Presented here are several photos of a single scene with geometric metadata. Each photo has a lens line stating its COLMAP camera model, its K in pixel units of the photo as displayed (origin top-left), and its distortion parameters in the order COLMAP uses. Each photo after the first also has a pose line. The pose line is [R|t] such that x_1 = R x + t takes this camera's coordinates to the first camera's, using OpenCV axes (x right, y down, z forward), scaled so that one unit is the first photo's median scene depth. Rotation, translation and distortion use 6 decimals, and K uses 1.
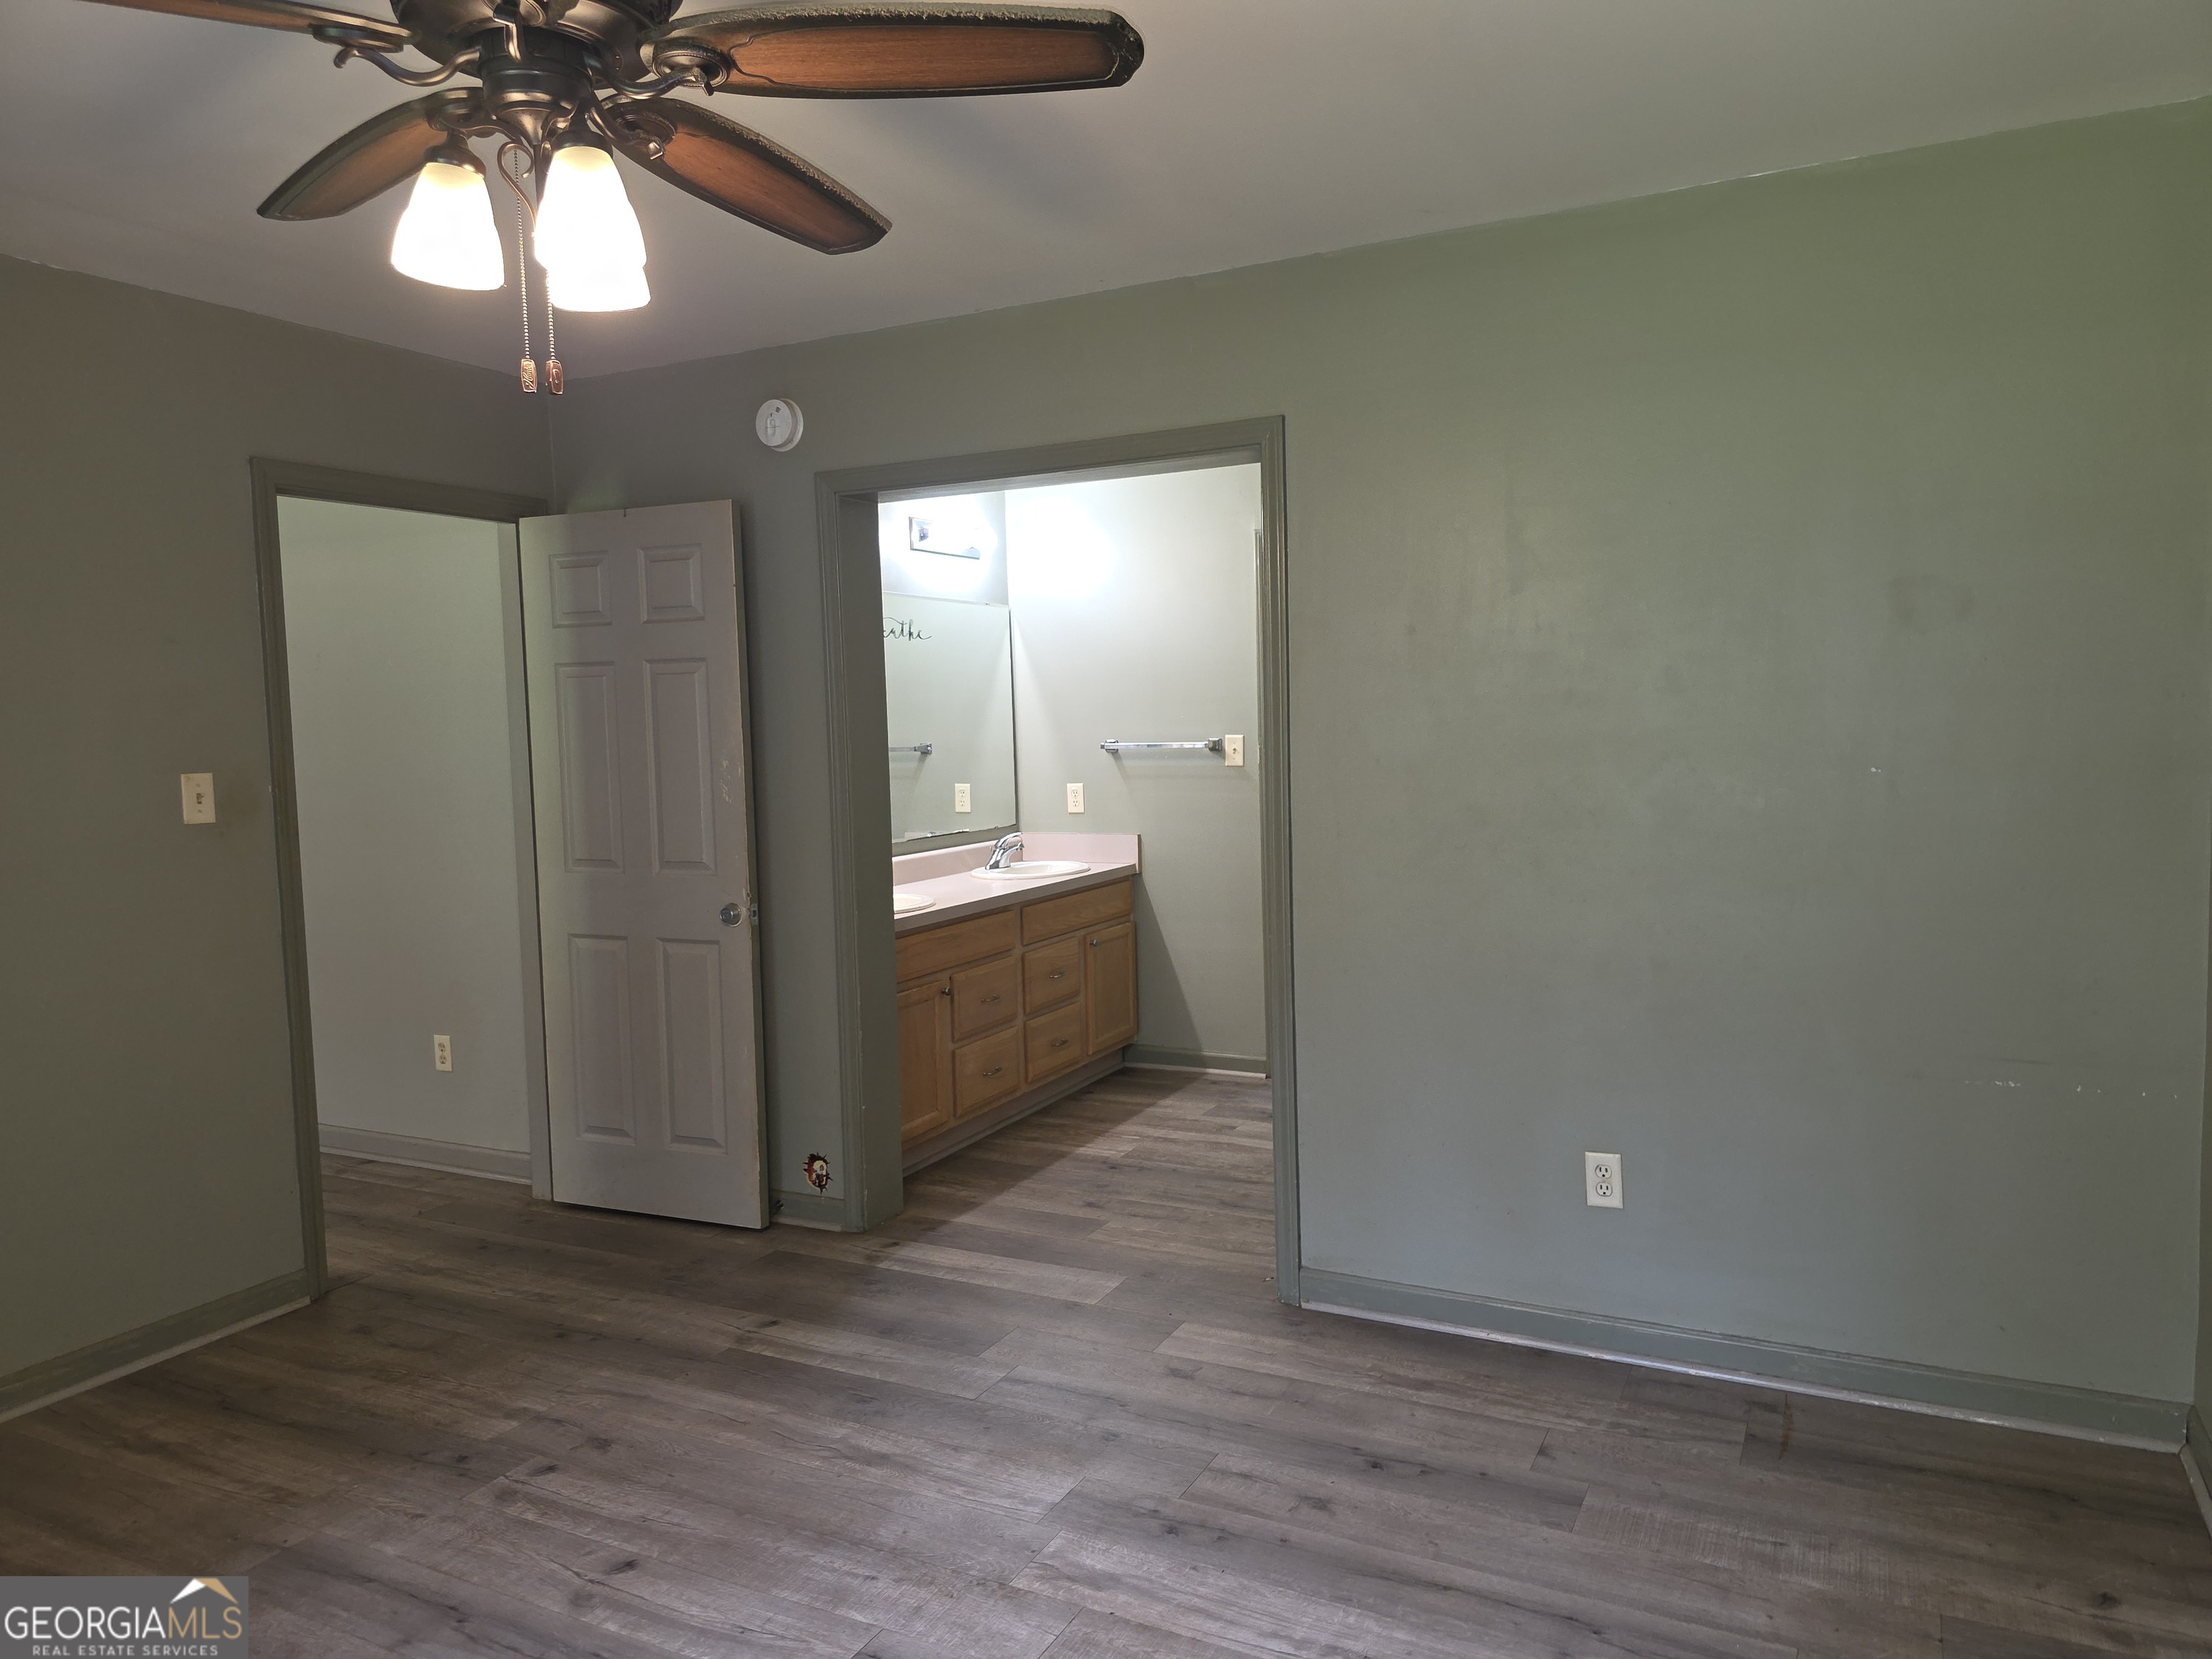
lens RADIAL K [[1502.7, 0, 1105.0], [0, 1502.7, 787.3], [0, 0, 1]] dist [0.028040, 0.000455]
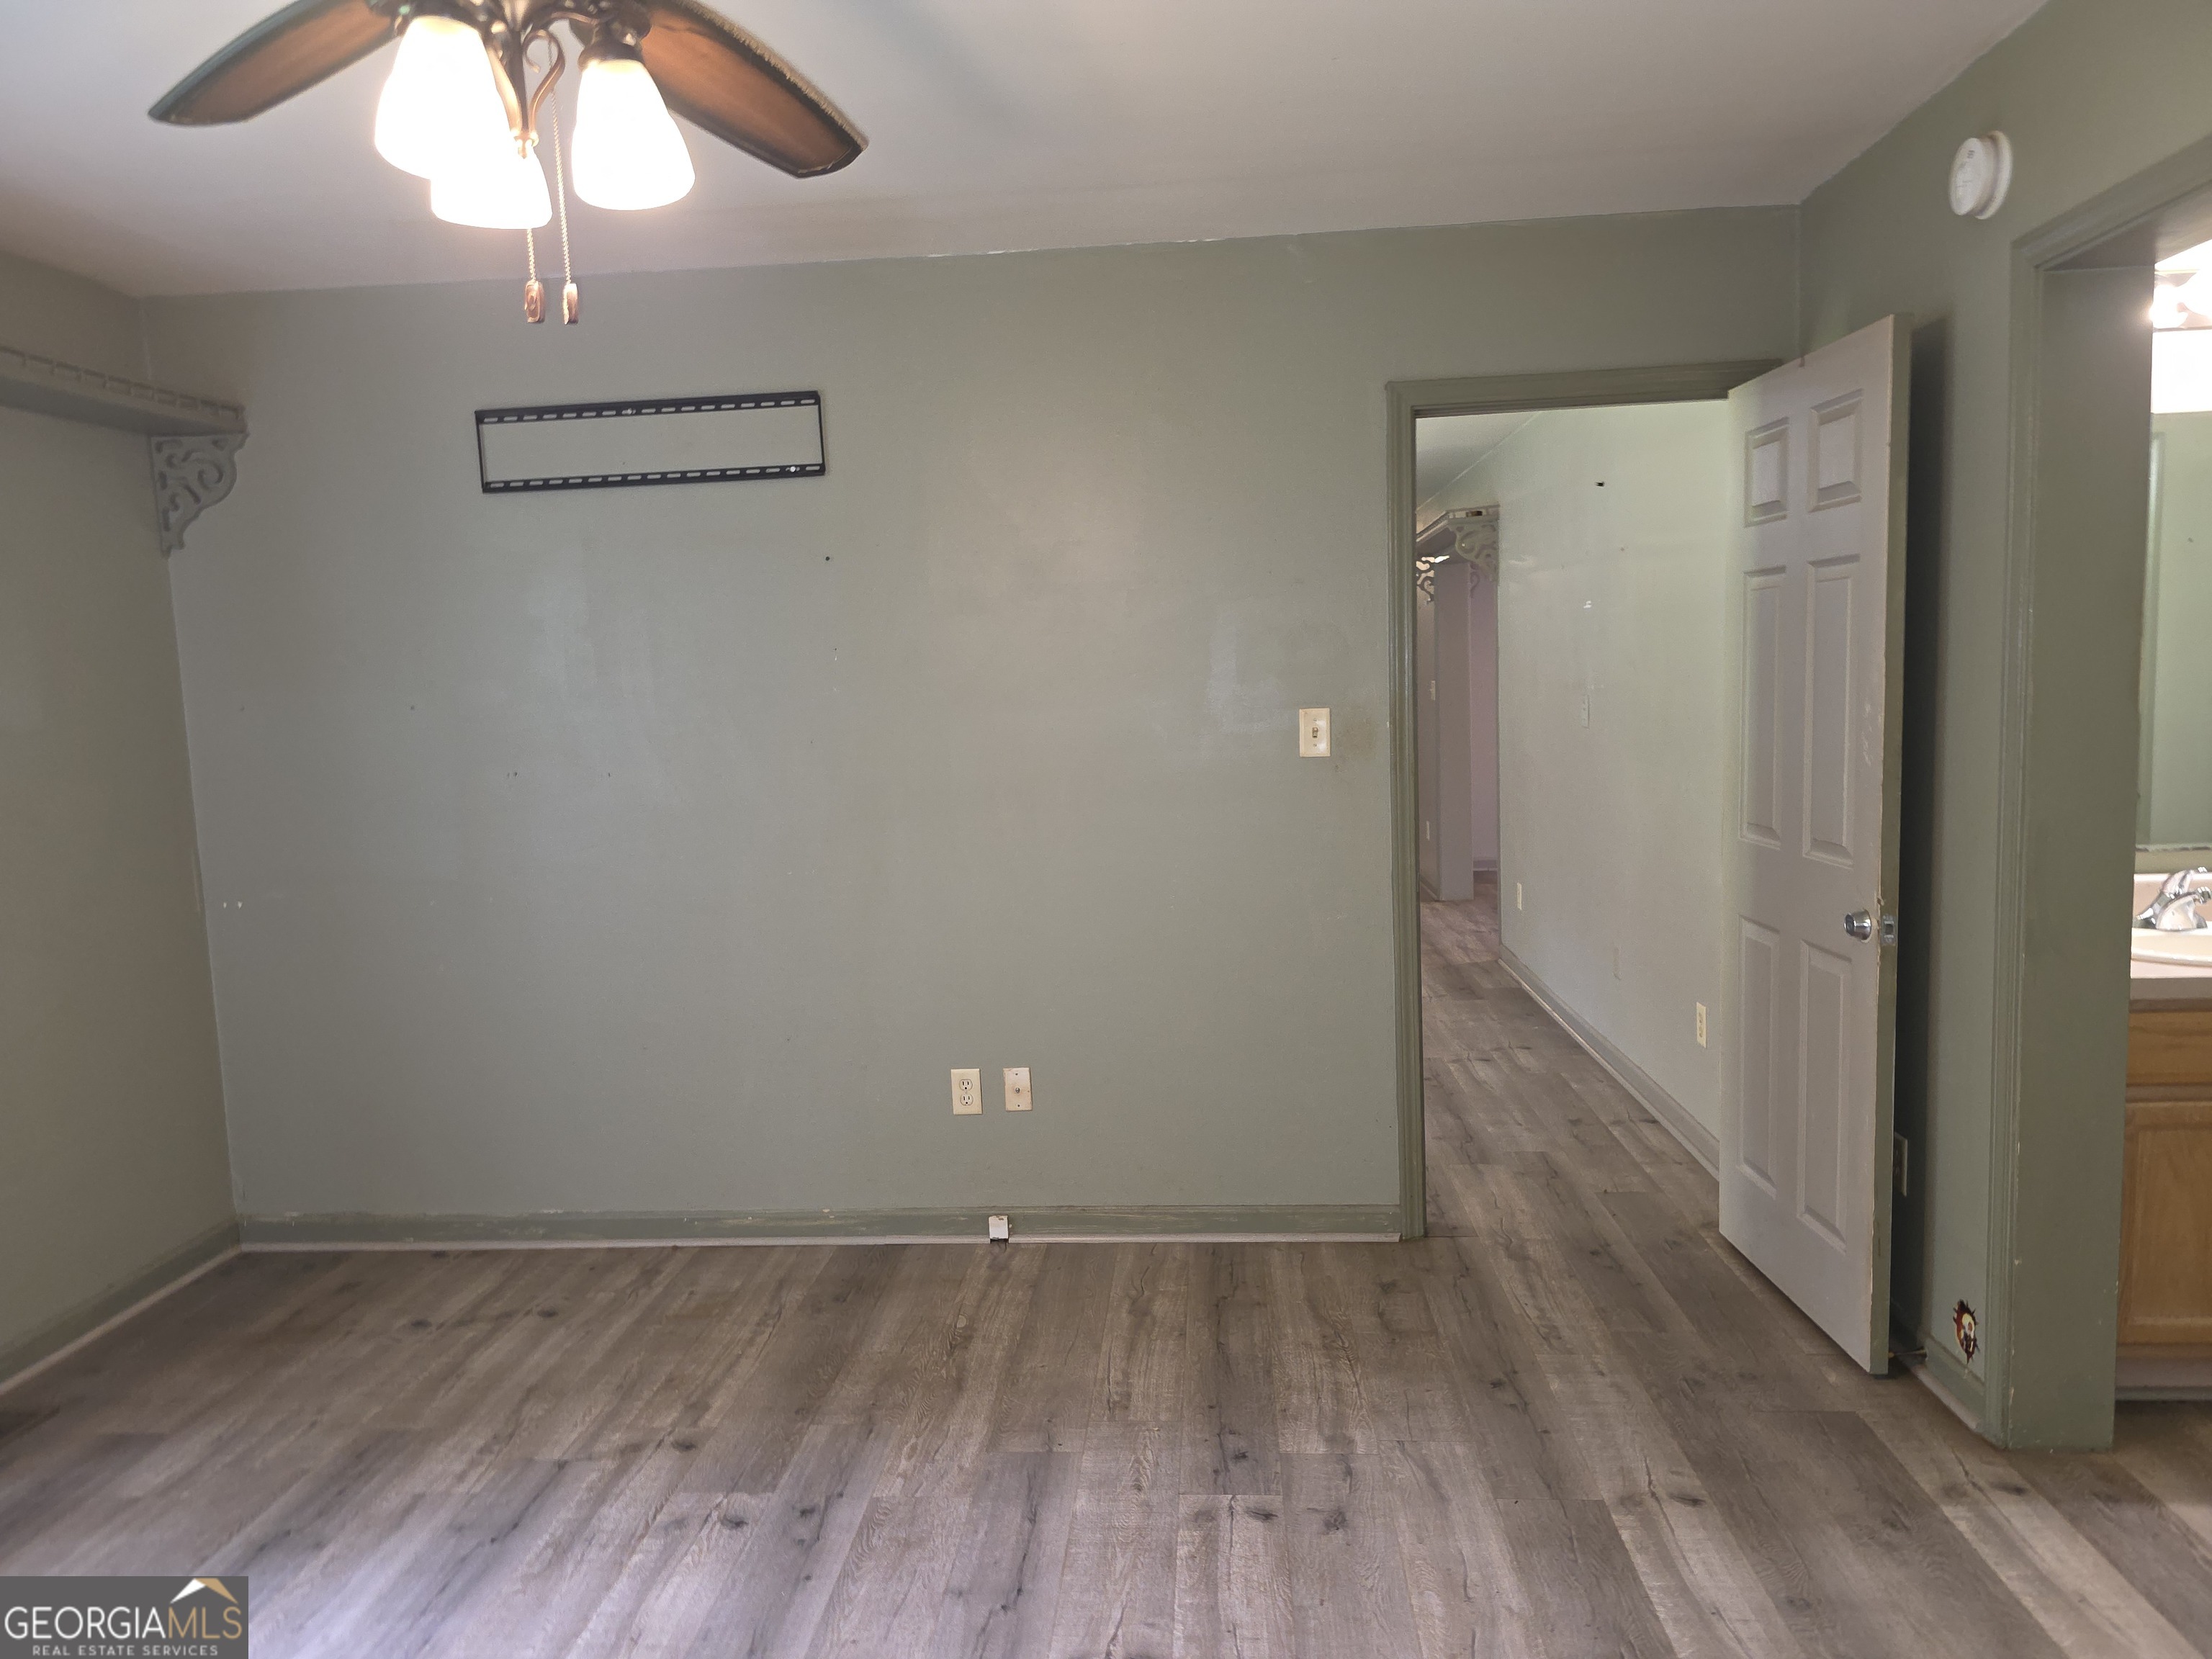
lens RADIAL K [[1490.9, 0, 1106.0], [0, 1490.9, 829.5], [0, 0, 1]] dist [0.066302, -0.050094]
pose [[0.396706, 0.103463, -0.912096, 0.254555], [-0.016065, 0.994258, 0.105796, -0.029247], [0.917805, -0.027317, 0.396091, 0.407503]]
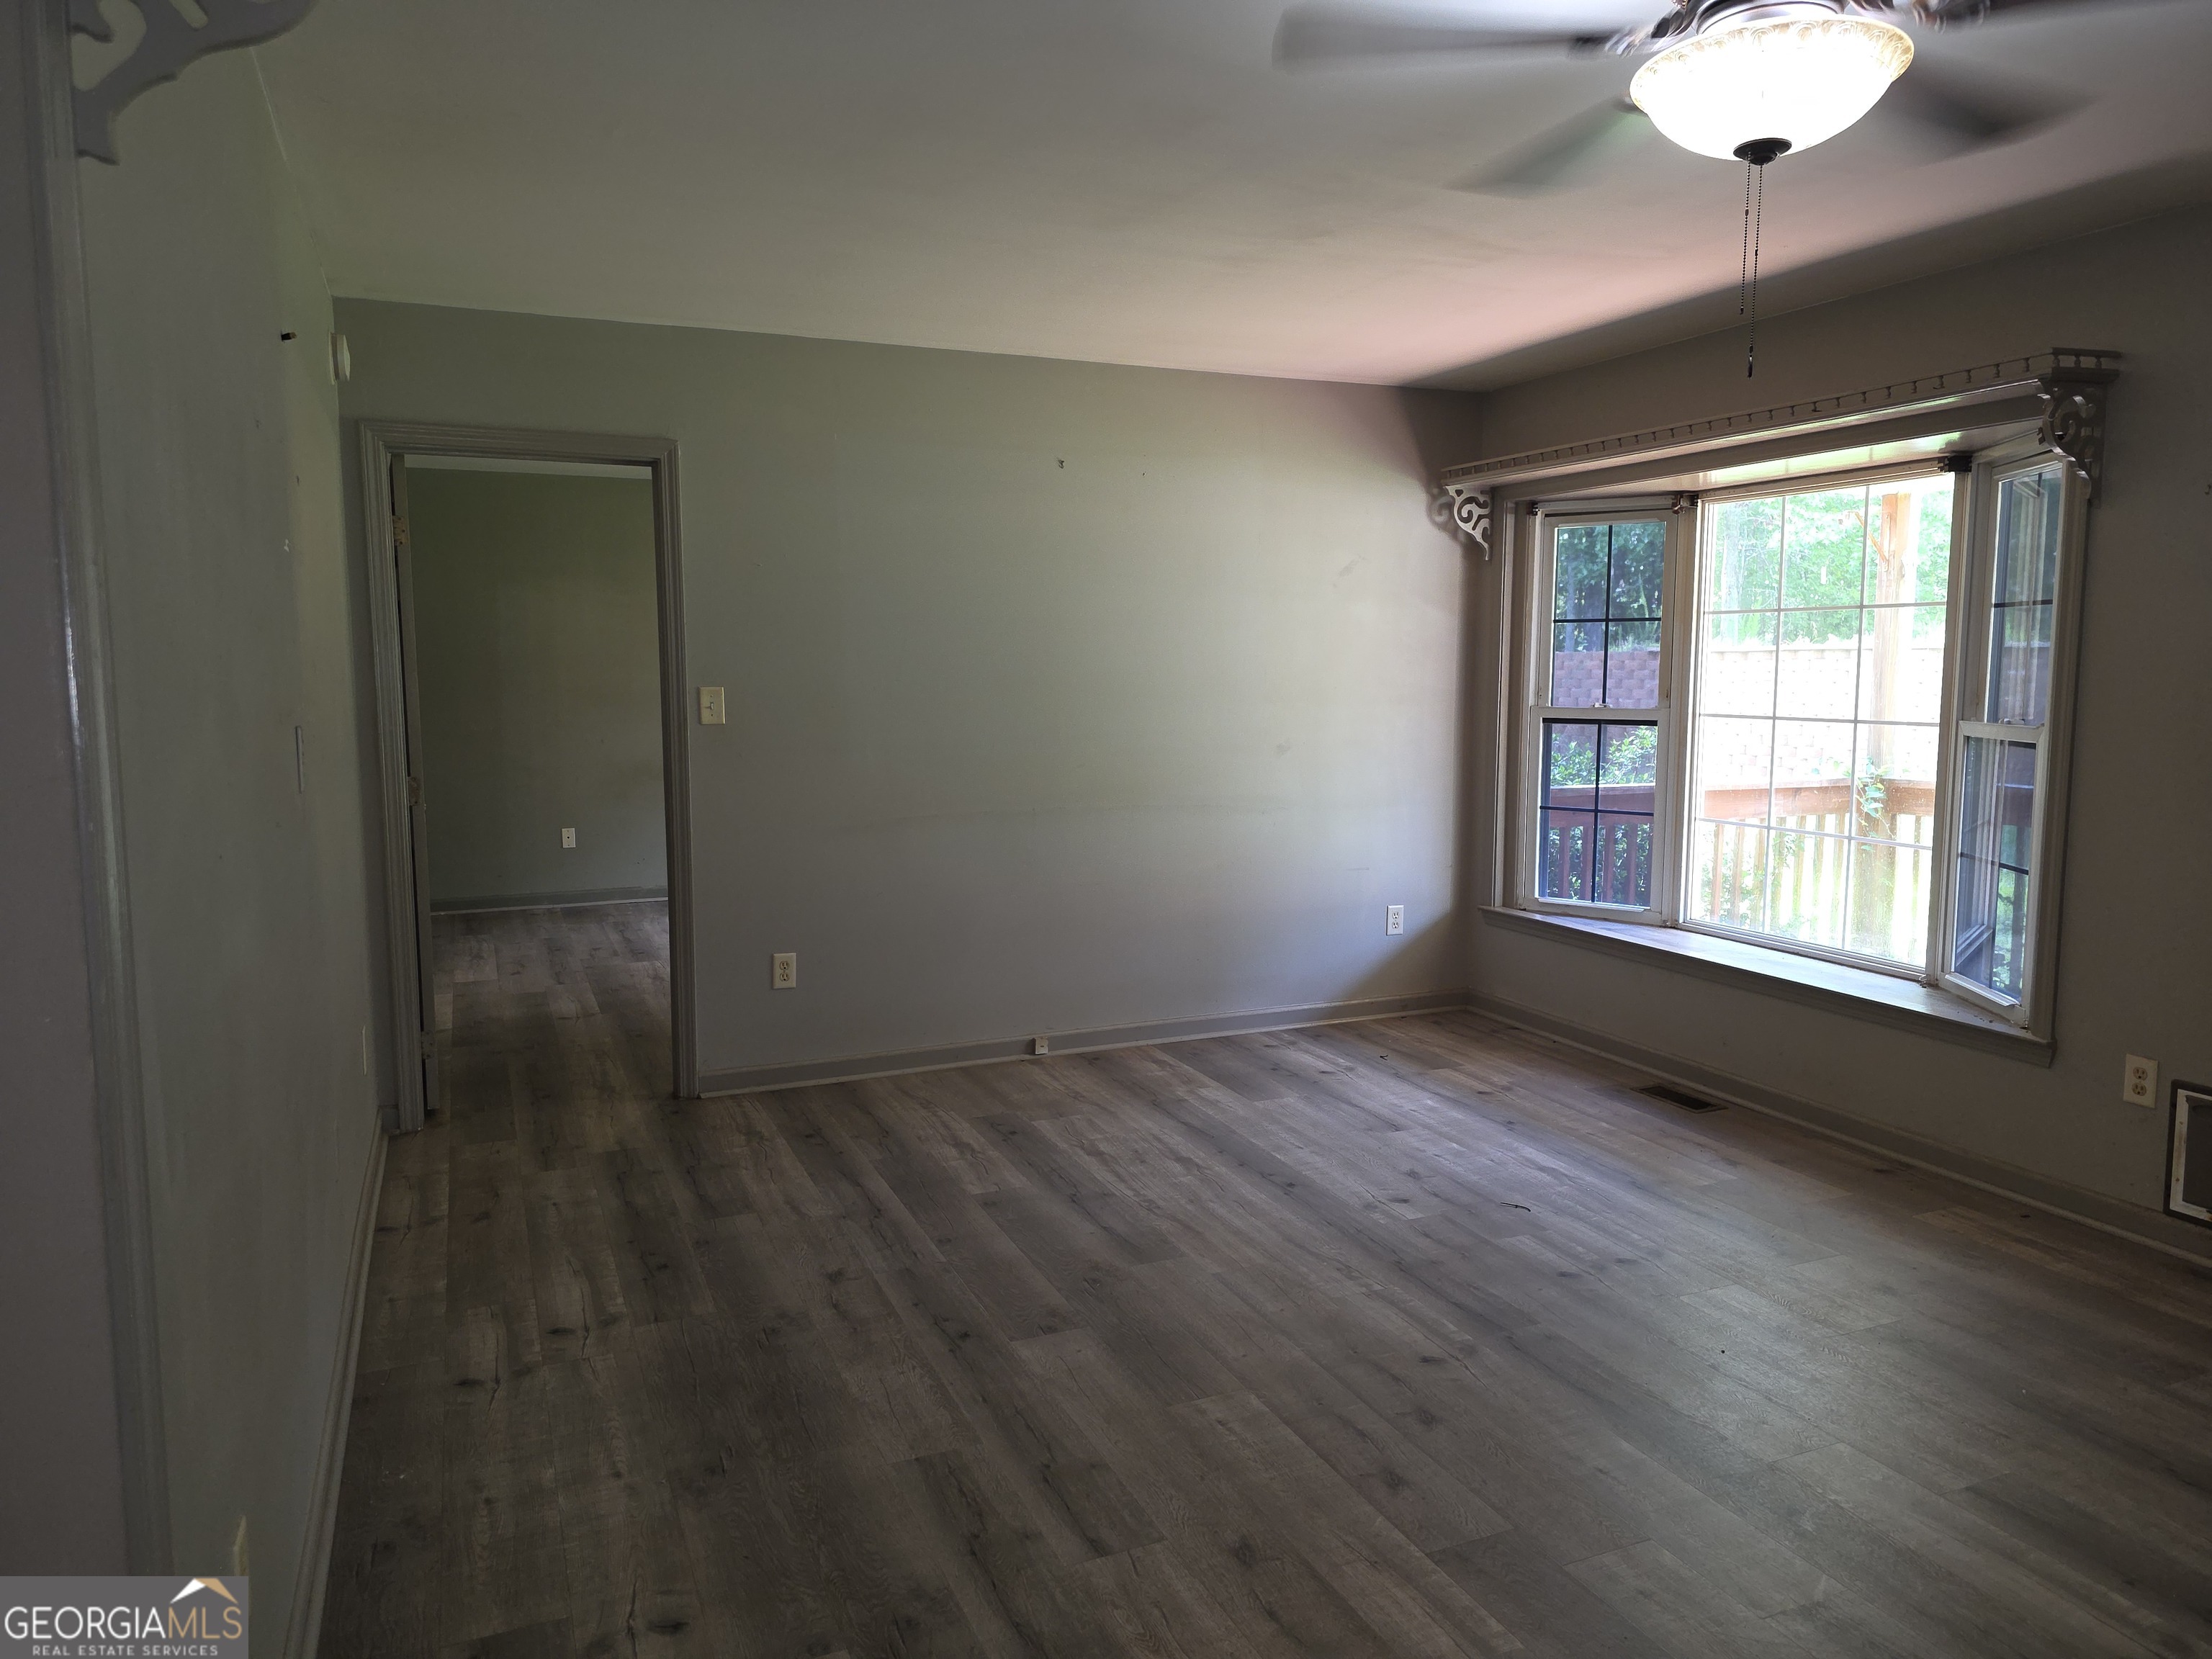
lens RADIAL K [[1490.9, 0, 1106.0], [0, 1490.9, 829.5], [0, 0, 1]] dist [0.066302, -0.050094]
pose [[-0.773130, -0.047894, 0.632436, -1.518624], [0.047282, 0.990018, 0.132774, -0.040946], [-0.632482, 0.132555, -0.763148, 1.629219]]
